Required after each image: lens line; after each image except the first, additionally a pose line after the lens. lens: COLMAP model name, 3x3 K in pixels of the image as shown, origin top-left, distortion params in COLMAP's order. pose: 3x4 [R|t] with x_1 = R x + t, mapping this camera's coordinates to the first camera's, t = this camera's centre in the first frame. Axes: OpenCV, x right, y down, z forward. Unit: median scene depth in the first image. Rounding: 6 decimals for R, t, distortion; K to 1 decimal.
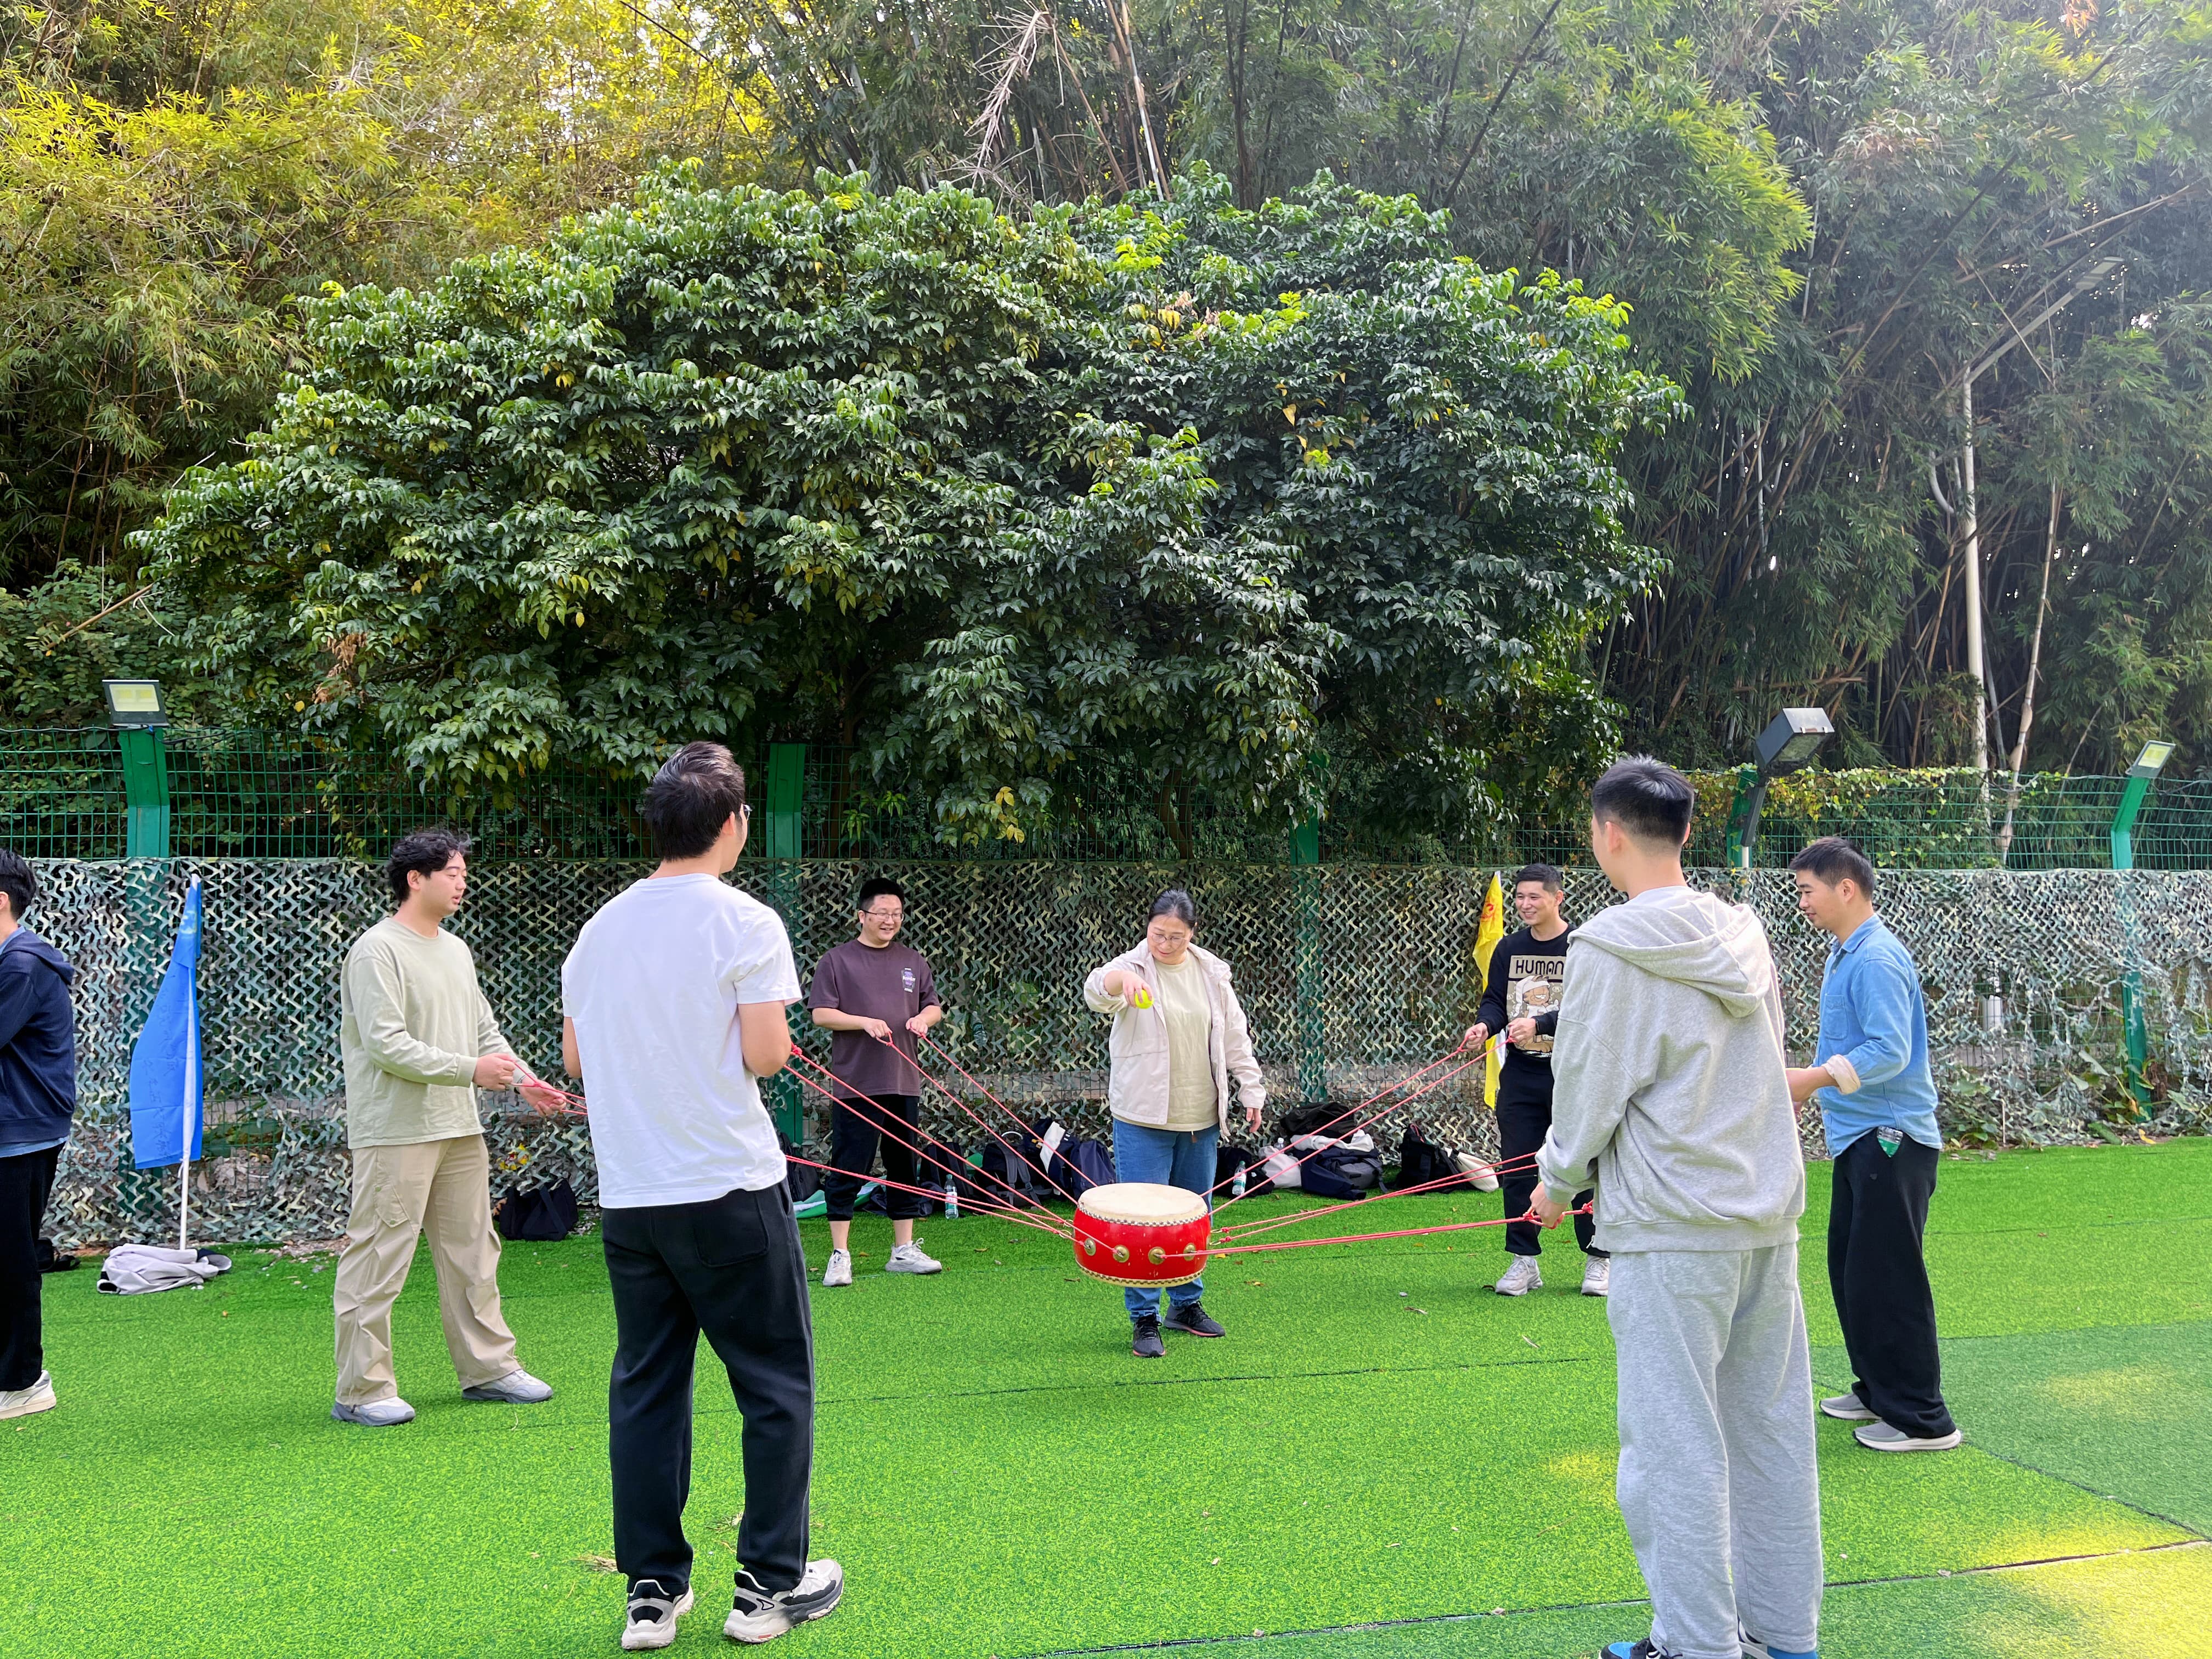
lens RADIAL K [[1678.7, 0, 1088.6], [0, 1678.7, 835.4], [0, 0, 1]] dist [0.051142, -0.049572]
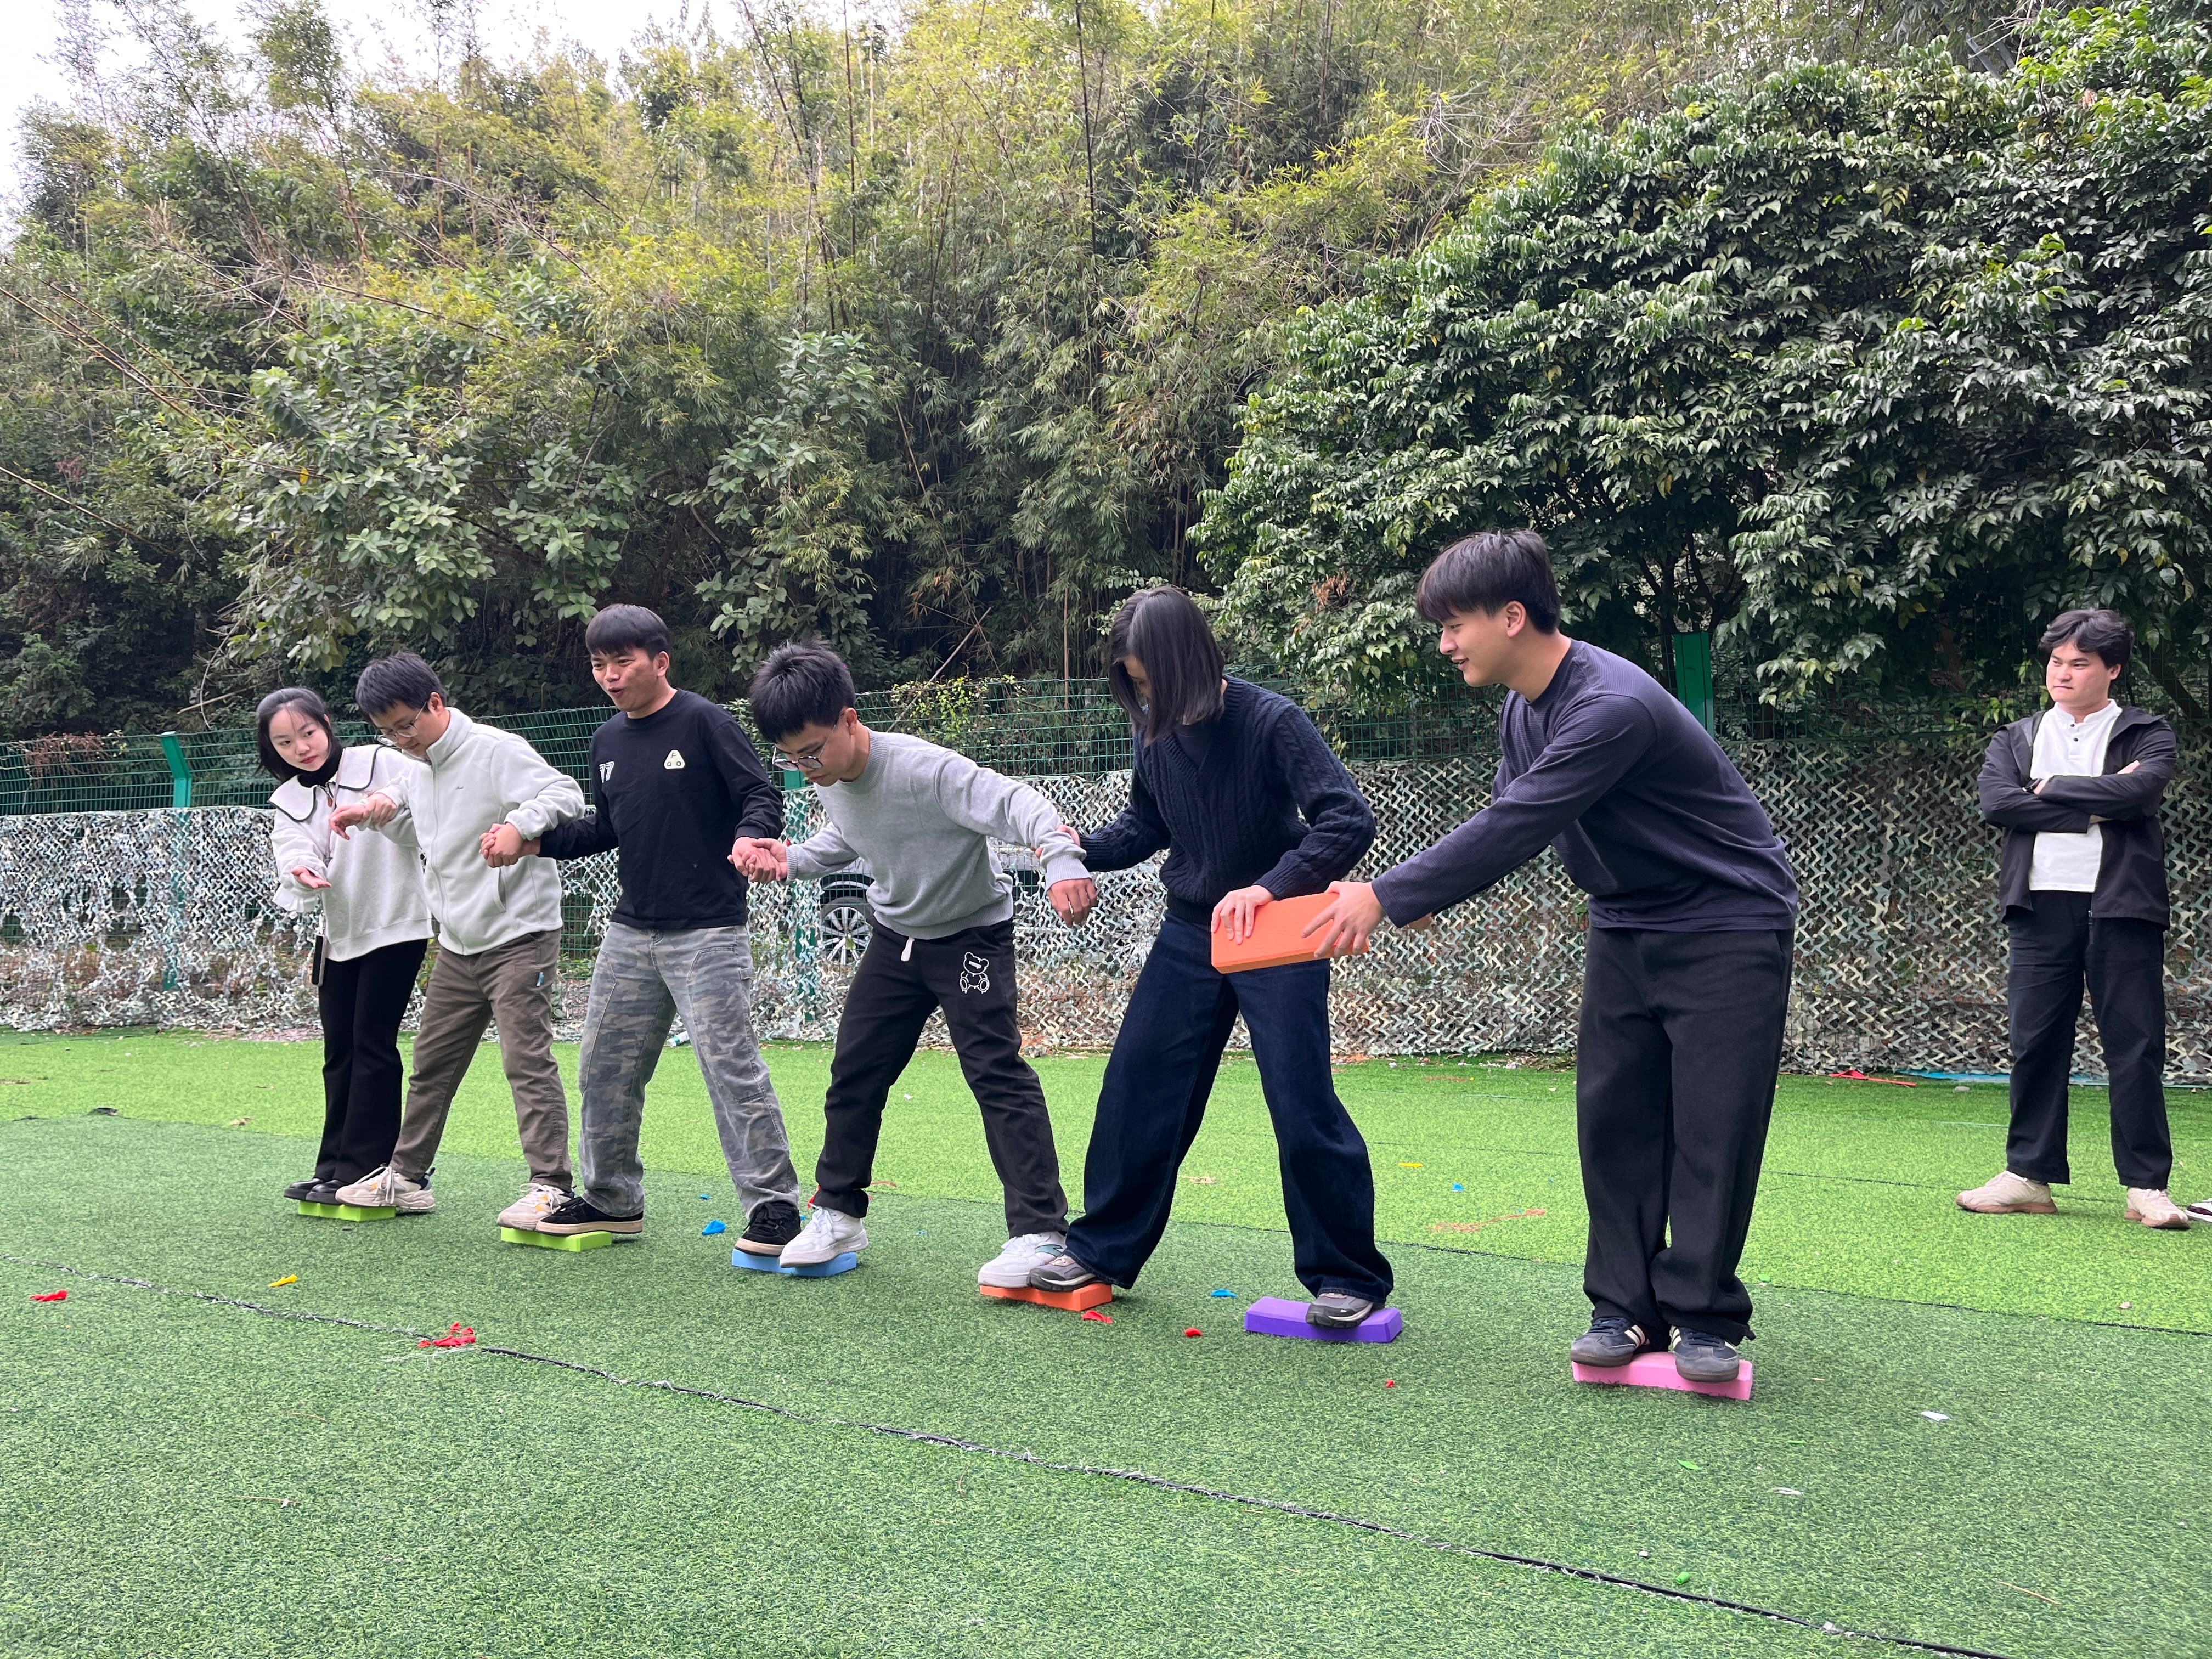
lens RADIAL K [[1647.6, 0, 1093.8], [0, 1647.6, 825.8], [0, 0, 1]] dist [0.063031, -0.074493]
pose [[0.731280, -0.027633, -0.681518, 0.277307], [0.034434, 0.999401, -0.003573, 0.062242], [0.681208, -0.020855, 0.731793, -0.028141]]
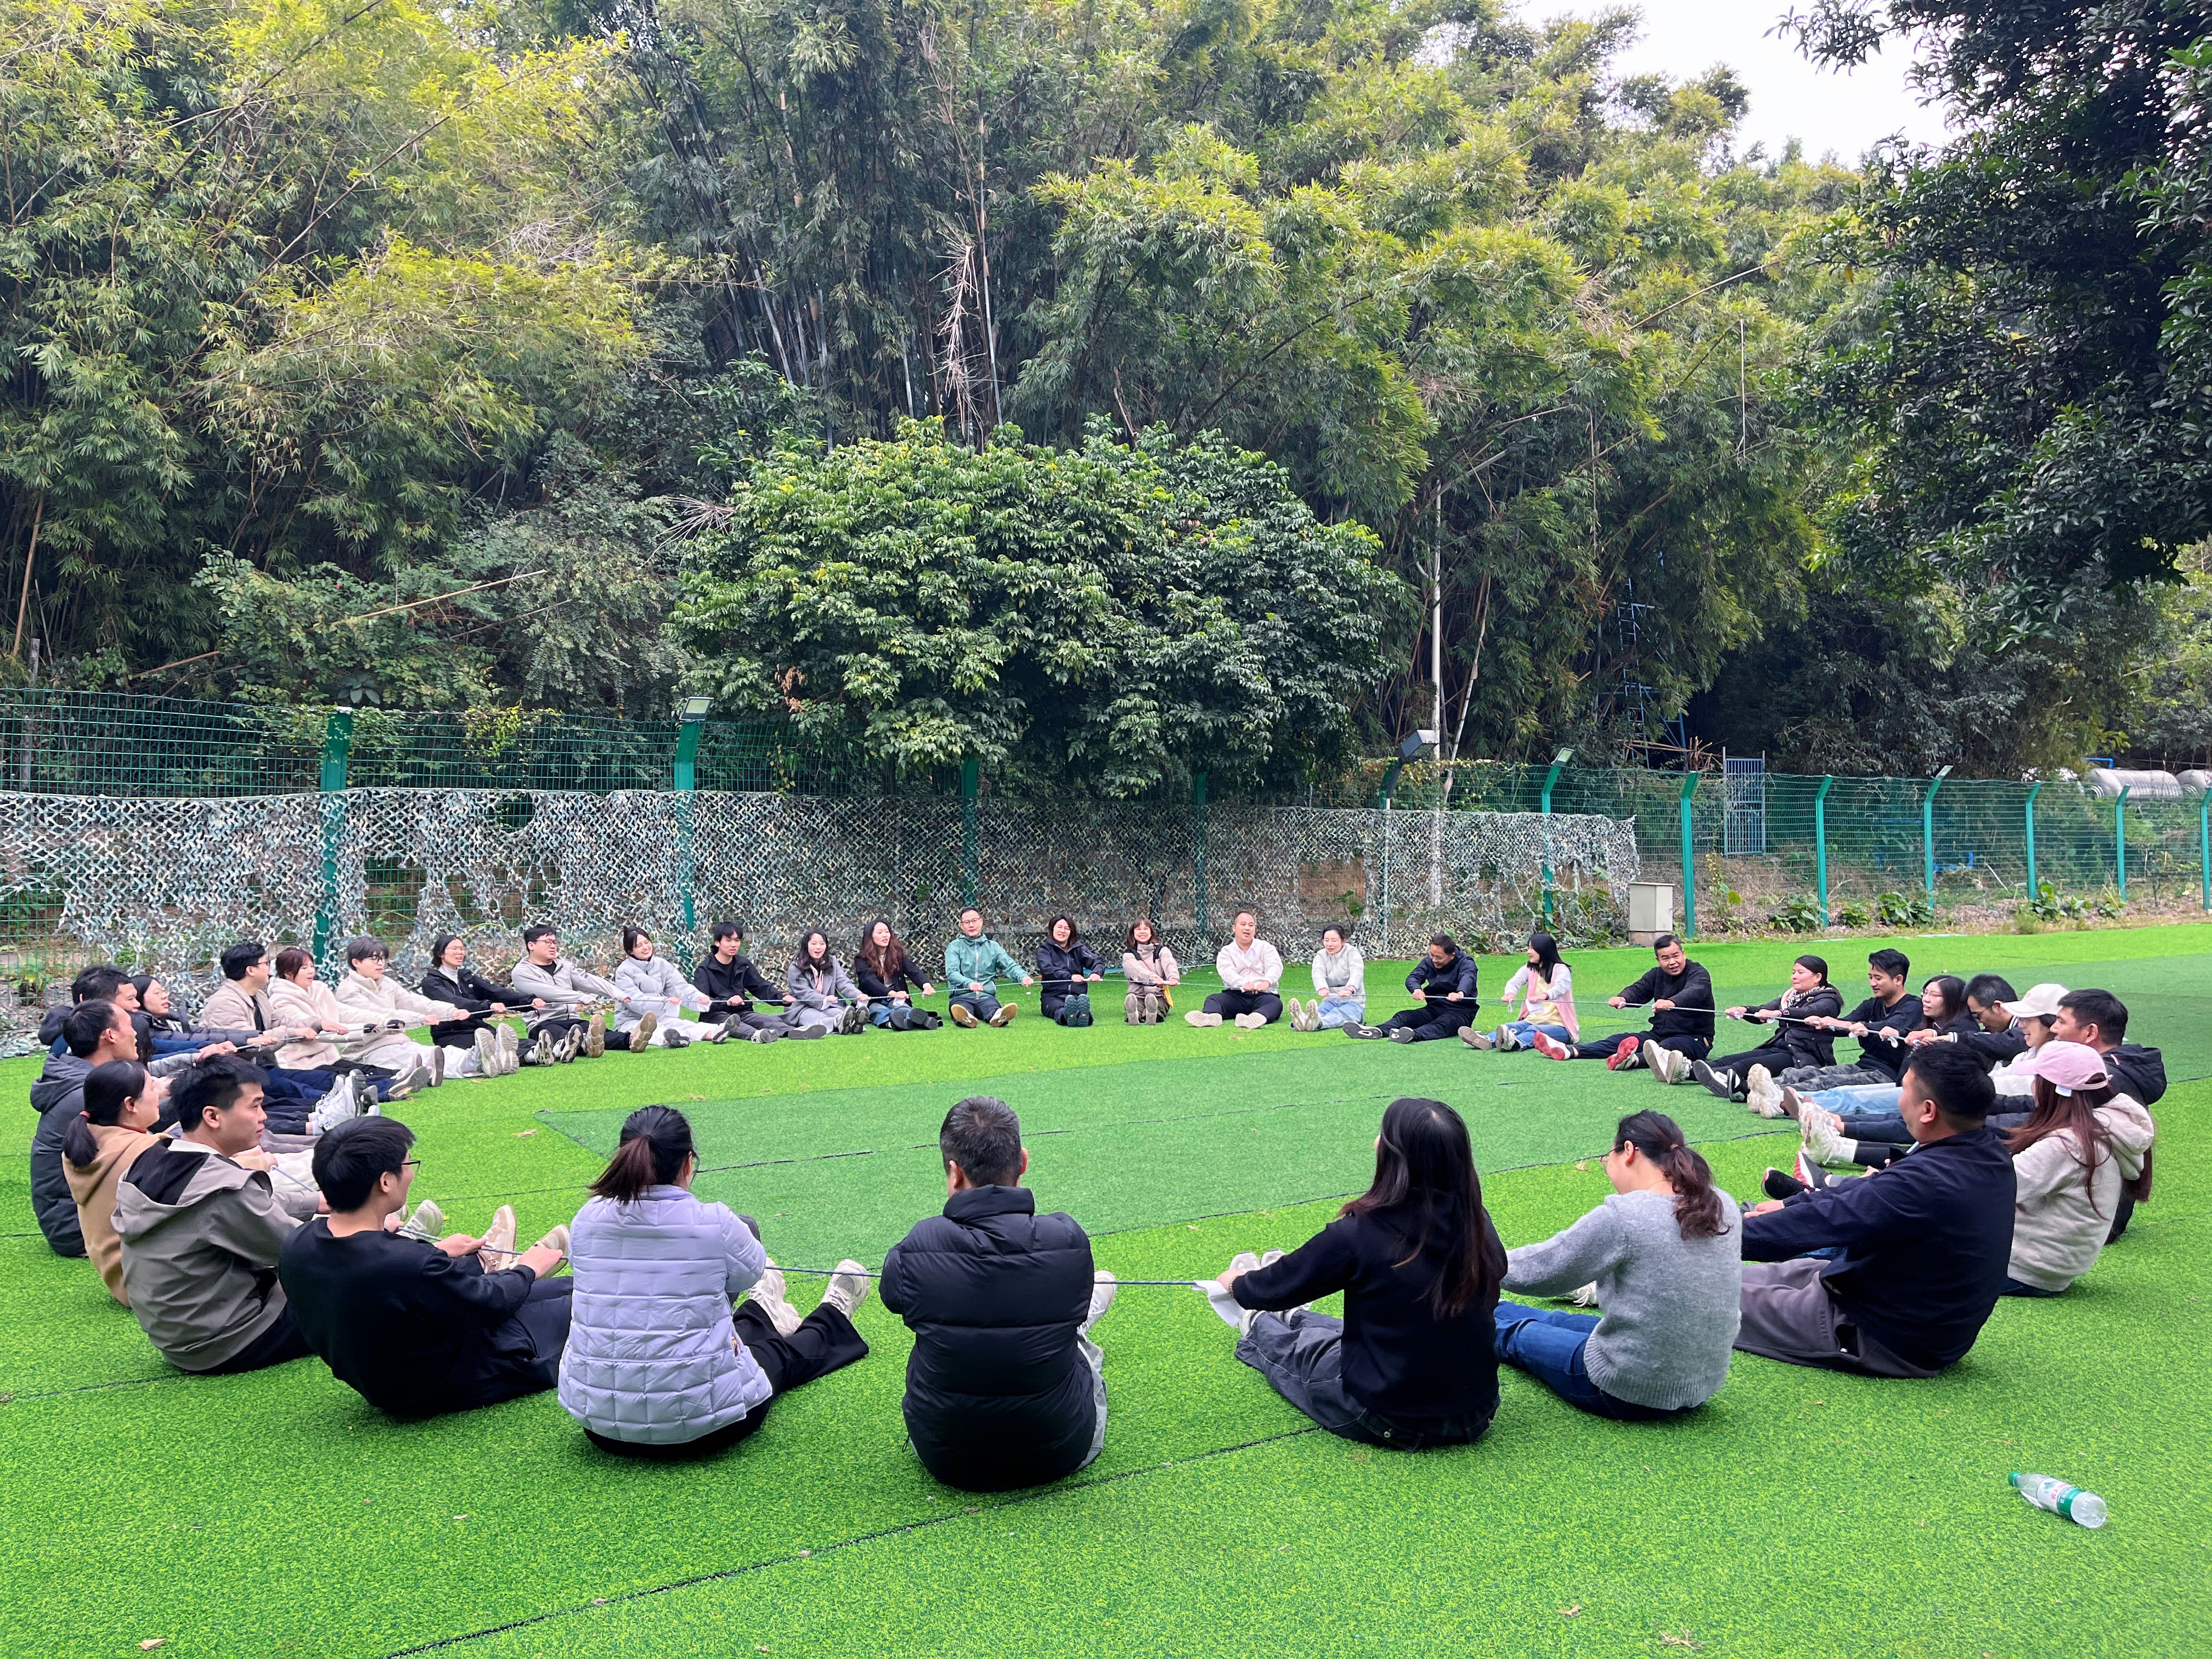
lens RADIAL K [[1647.6, 0, 1093.8], [0, 1647.6, 825.8], [0, 0, 1]] dist [0.063031, -0.074493]
pose [[0.938105, 0.018840, 0.345838, -0.750780], [-0.037218, 0.998221, 0.046578, -0.049014], [-0.344345, -0.056567, 0.937137, -0.839923]]
